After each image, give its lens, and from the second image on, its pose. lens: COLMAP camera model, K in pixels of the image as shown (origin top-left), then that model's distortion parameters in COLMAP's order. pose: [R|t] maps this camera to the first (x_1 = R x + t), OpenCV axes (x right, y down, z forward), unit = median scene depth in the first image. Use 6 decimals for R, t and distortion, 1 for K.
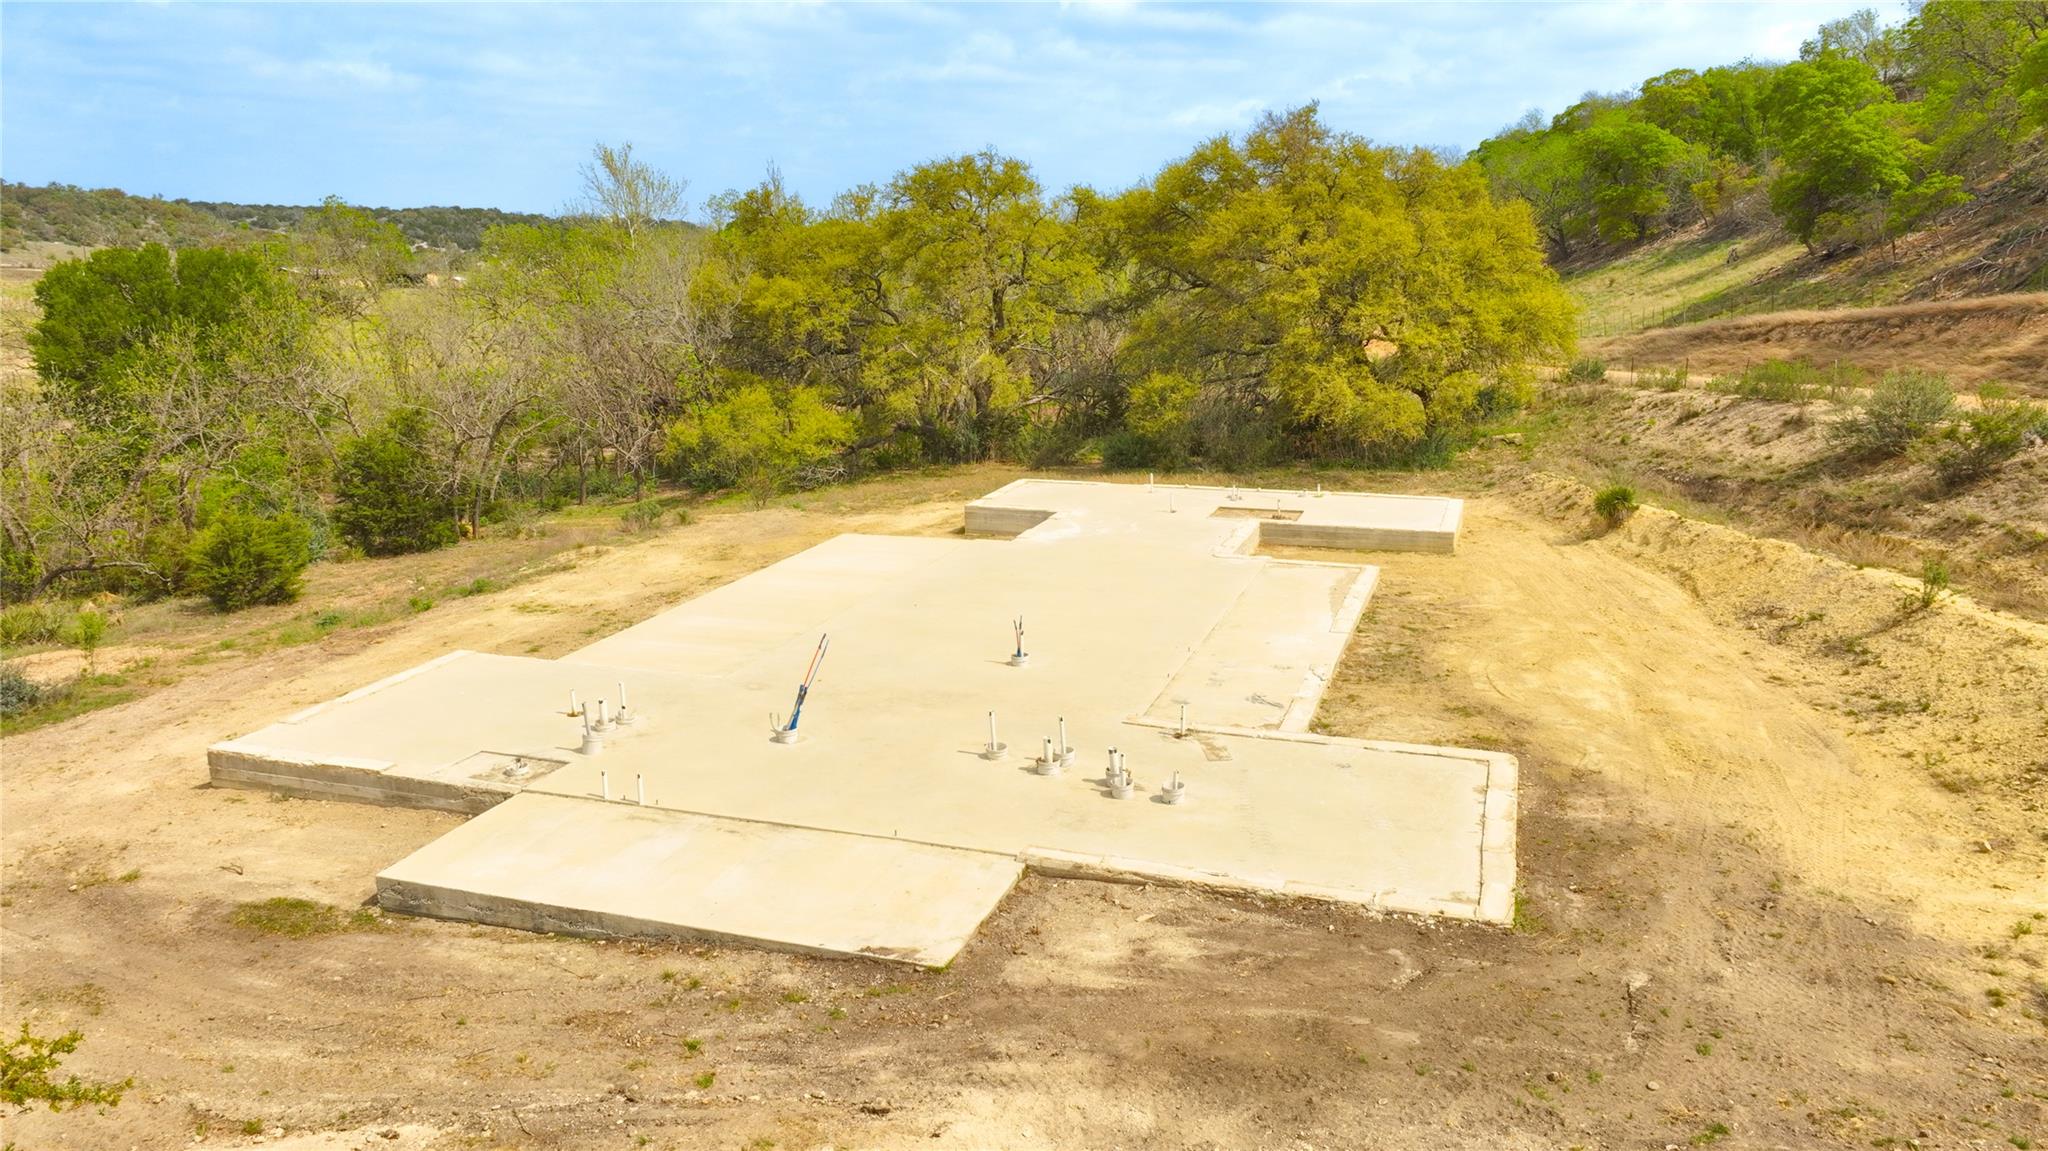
lens RADIAL K [[1428.6, 0, 1027.0], [0, 1428.6, 576.7], [0, 0, 1]] dist [0.008487, 0.002481]
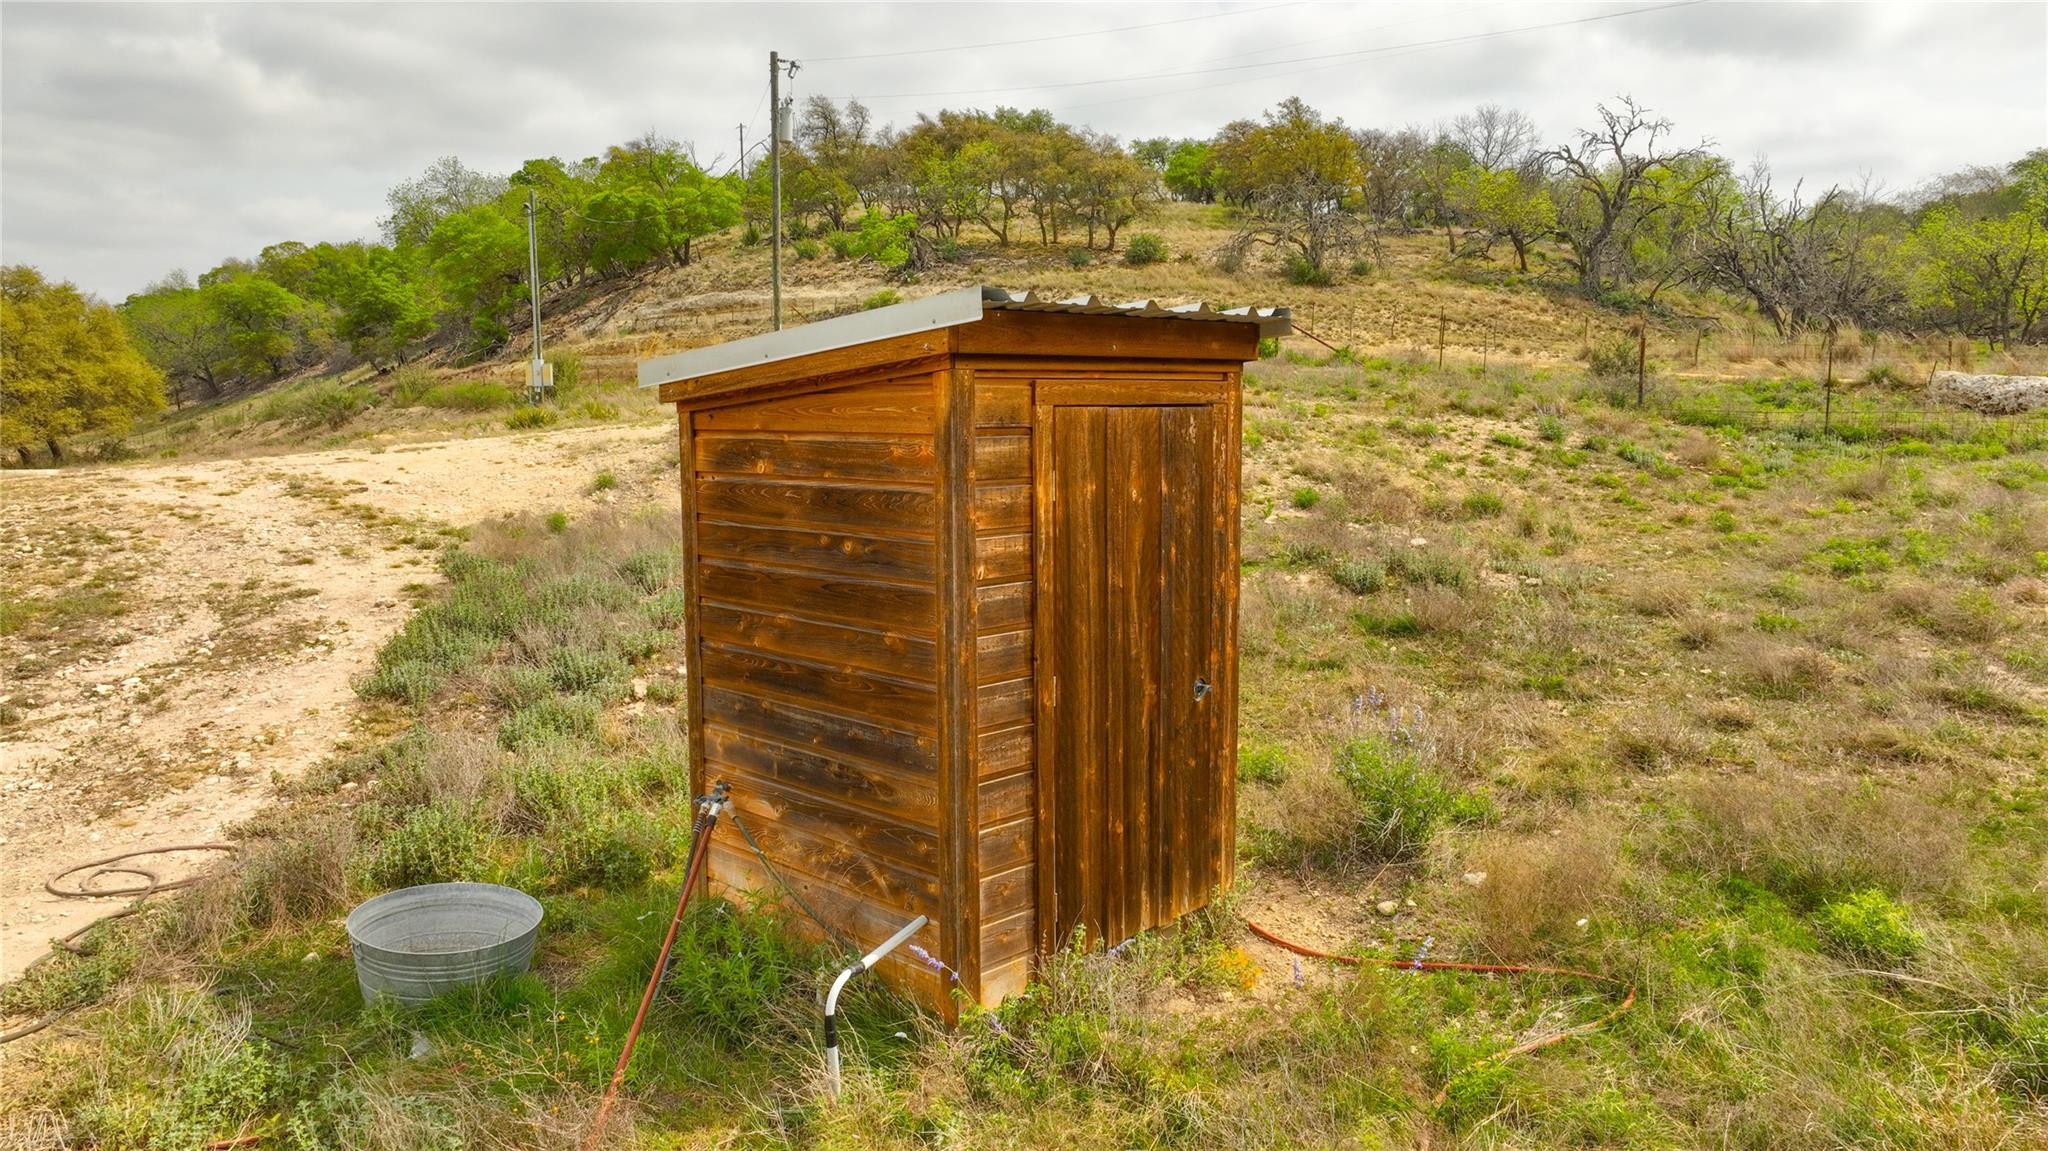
lens RADIAL K [[1428.6, 0, 1027.1], [0, 1428.6, 570.2], [0, 0, 1]] dist [0.008487, 0.002481]
pose [[0.671770, -0.079353, 0.736497, -0.046649], [0.170317, 0.984155, -0.049312, 0.092008], [-0.720914, 0.158565, 0.674641, -0.239417]]
